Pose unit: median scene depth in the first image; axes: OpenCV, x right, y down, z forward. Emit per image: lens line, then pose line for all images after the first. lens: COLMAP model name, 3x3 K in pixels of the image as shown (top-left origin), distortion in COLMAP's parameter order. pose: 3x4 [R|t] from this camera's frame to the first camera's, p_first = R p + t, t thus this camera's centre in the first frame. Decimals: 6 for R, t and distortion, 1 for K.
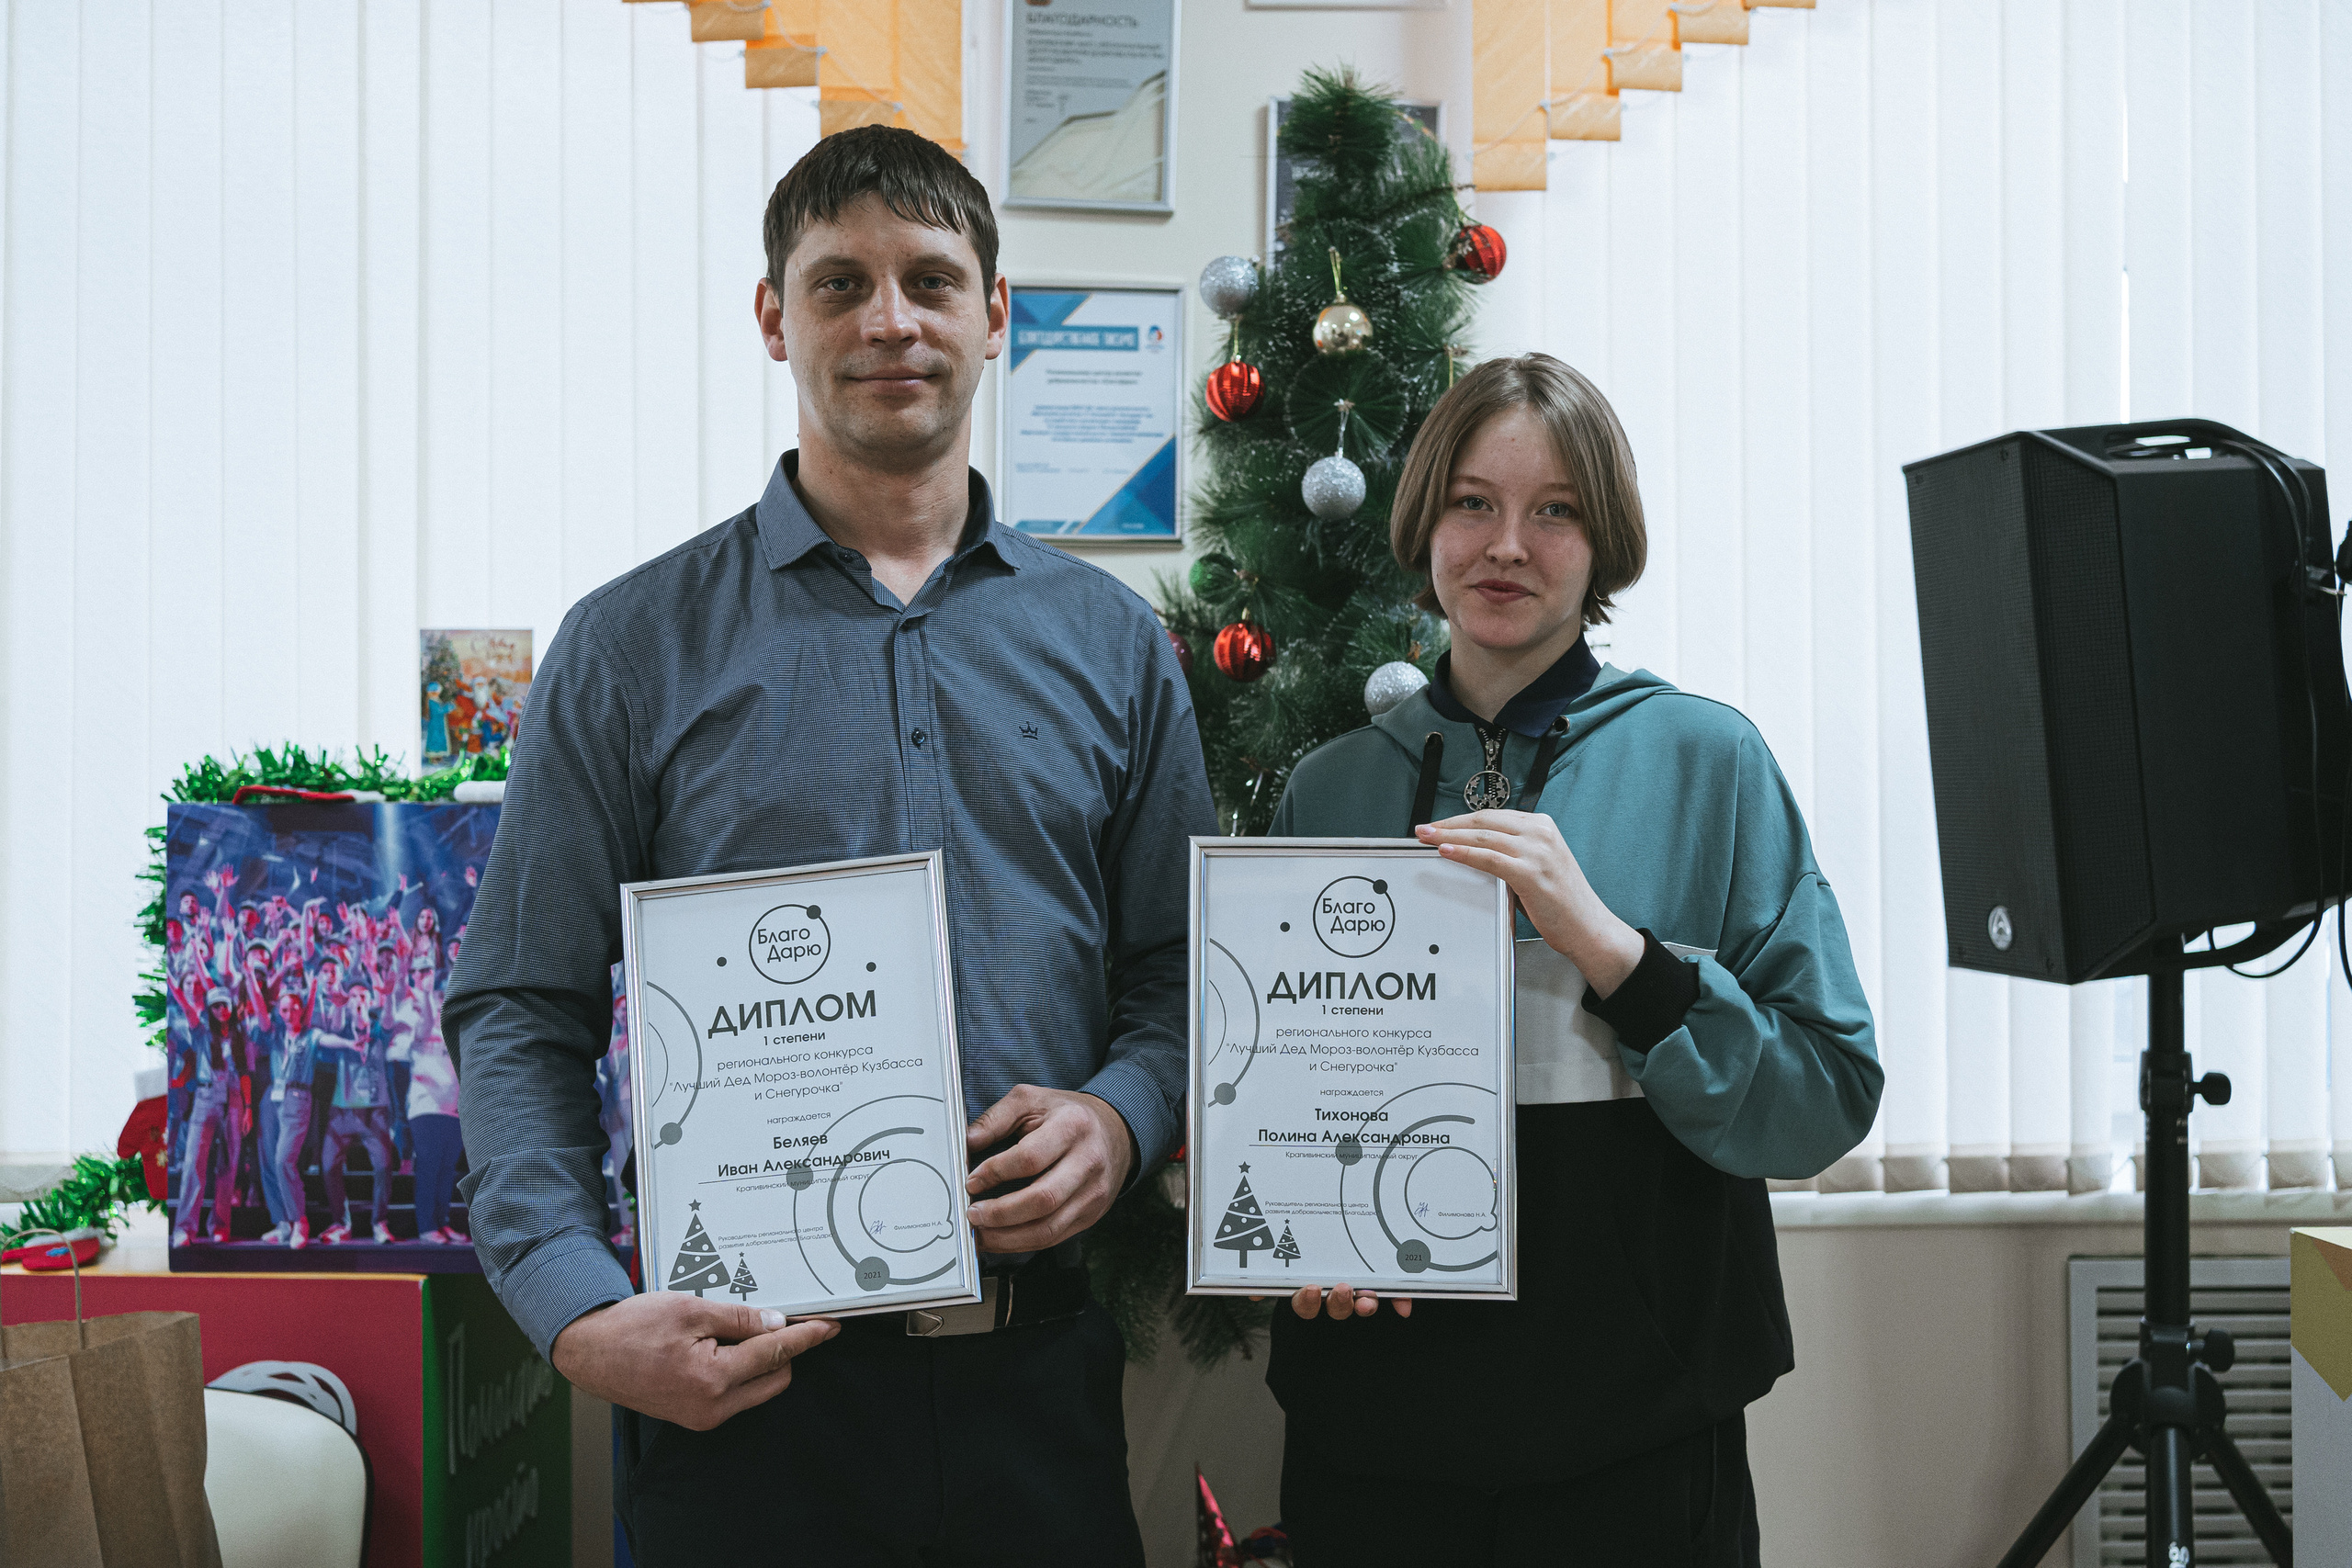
lens RADIAL K [[2544.2, 0, 1173.9], [0, 2544.2, 765.8], [0, 0, 1]] dist [0.004758, -0.001075]
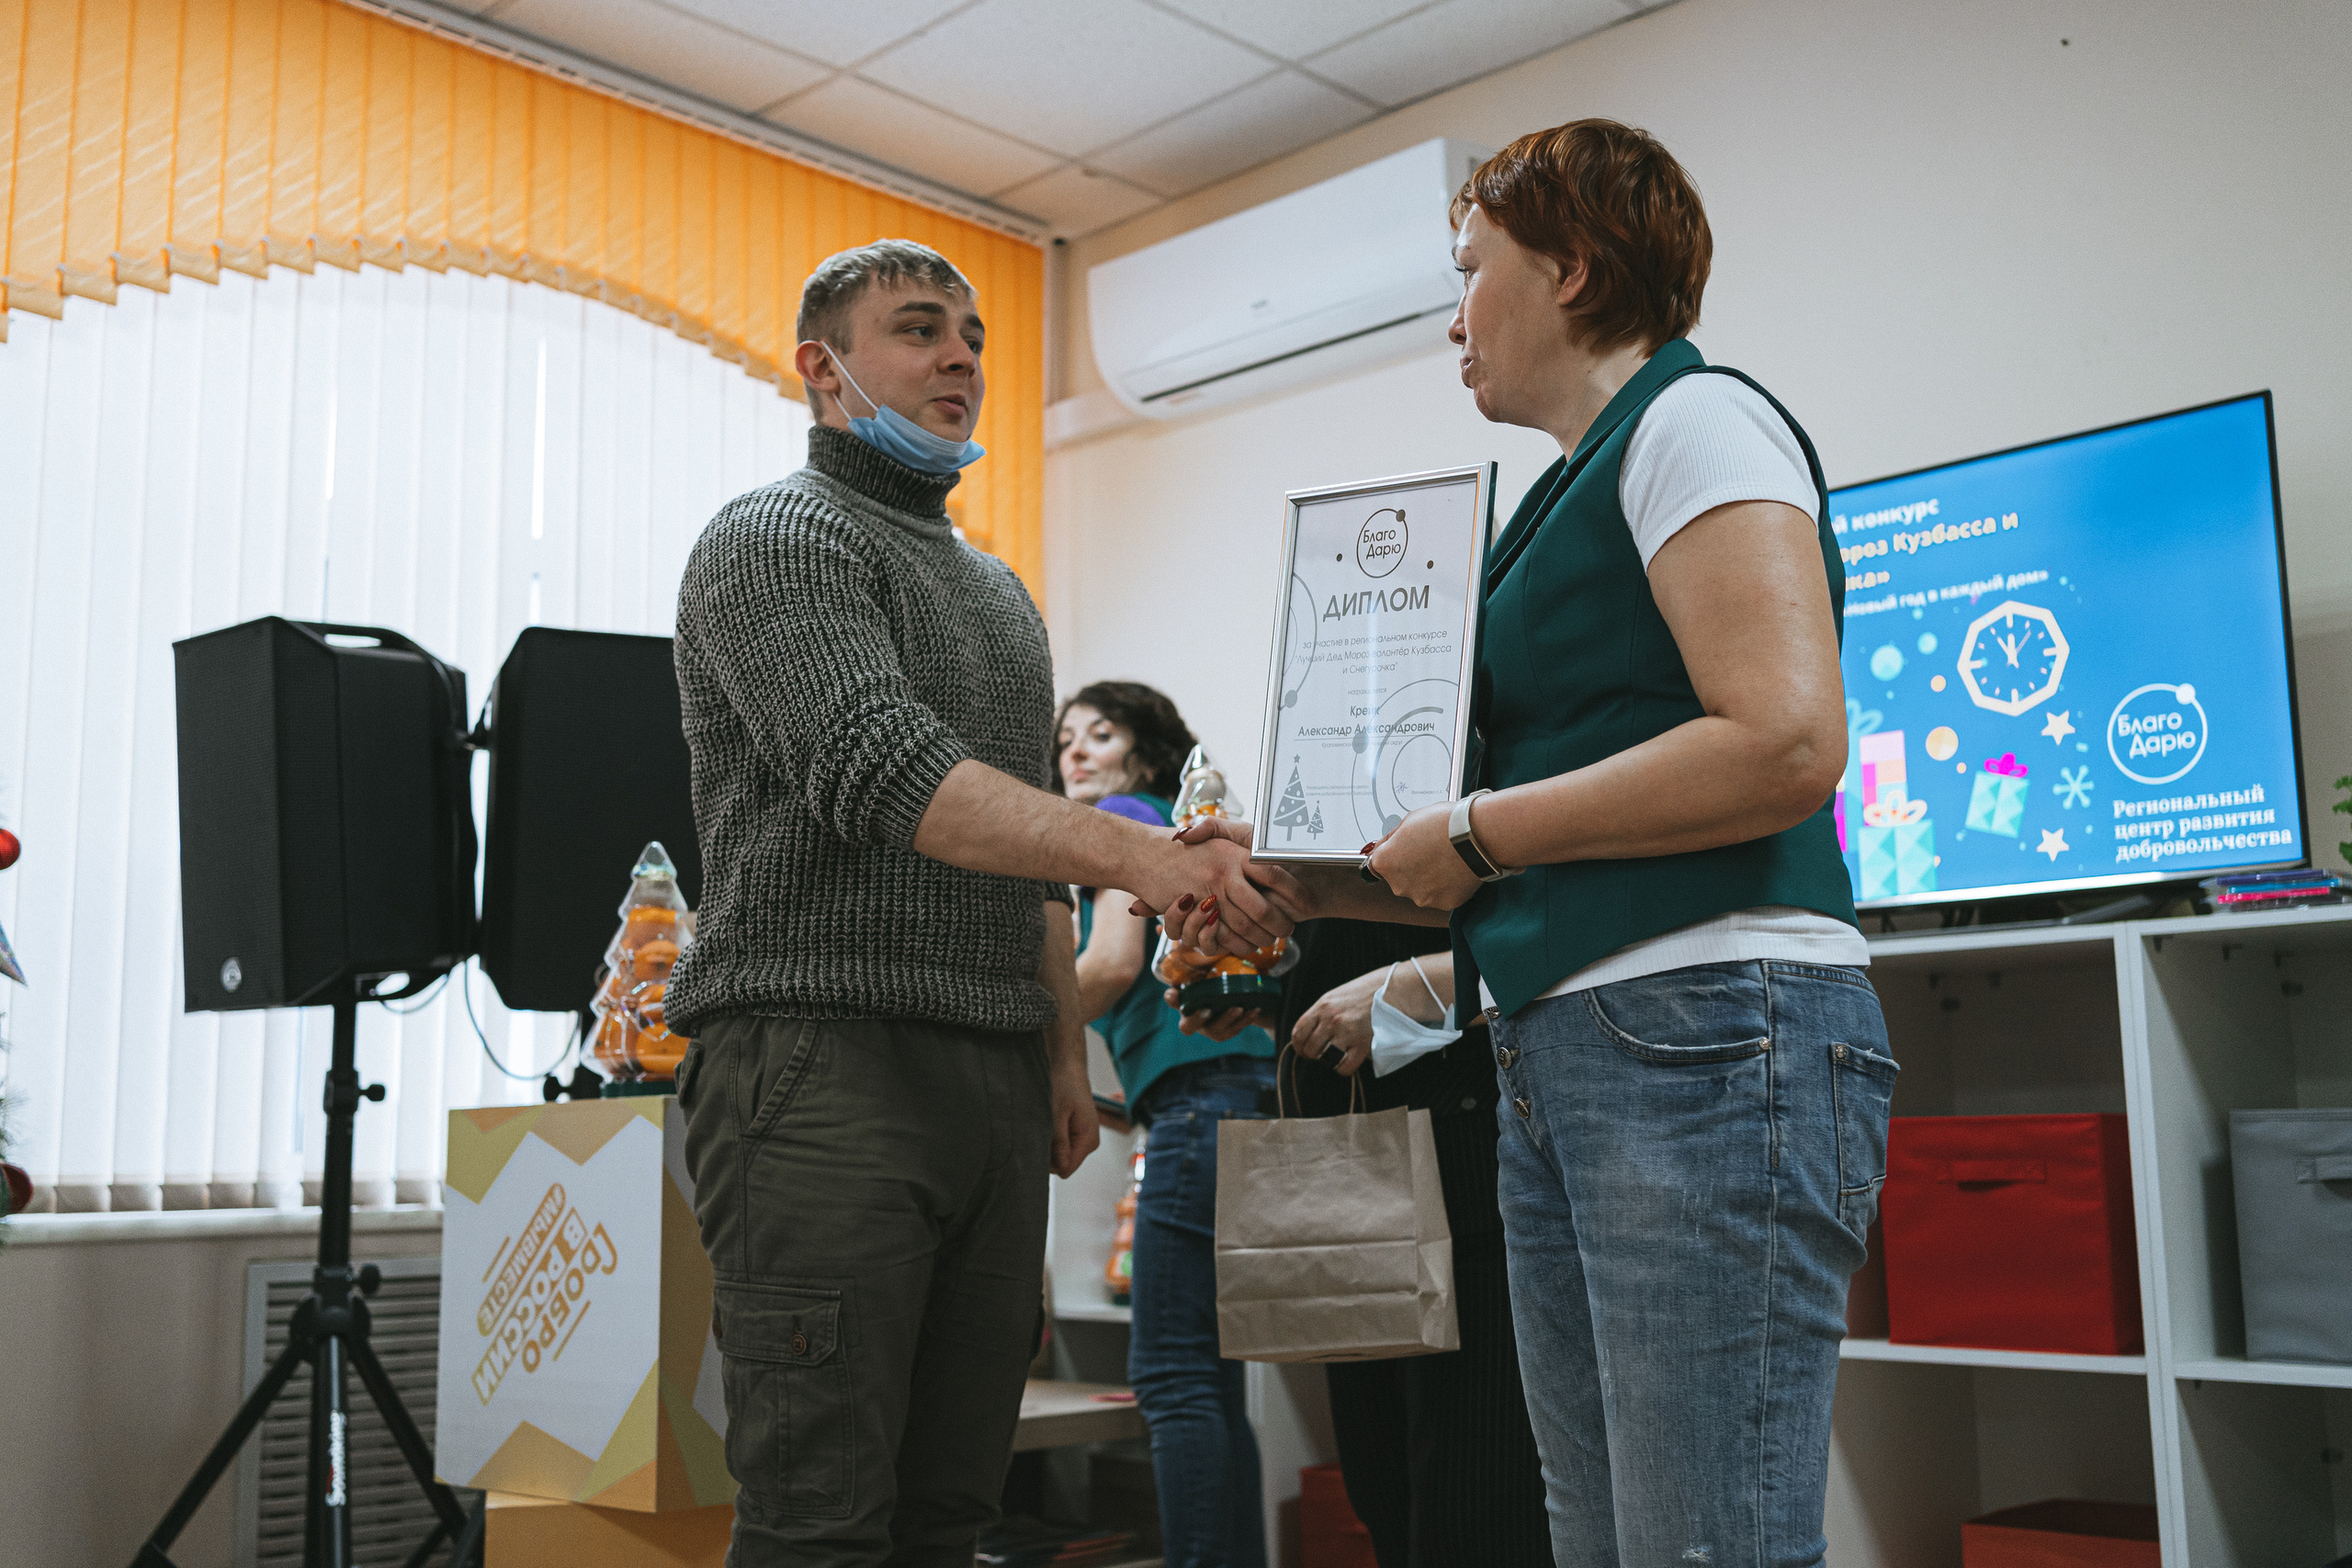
lens RADIAL K [[2396.0, 0, 1169.6], [0, 2396.0, 770.0], [0, 0, 1]] dist [0.005399, -0.001116]
pose [[0.727722, 0.103946, 0.677950, -0.212271], [0.004508, 0.987703, -0.156278, 0.172785], [-0.685858, 0.116783, 0.718304, -0.311455]]
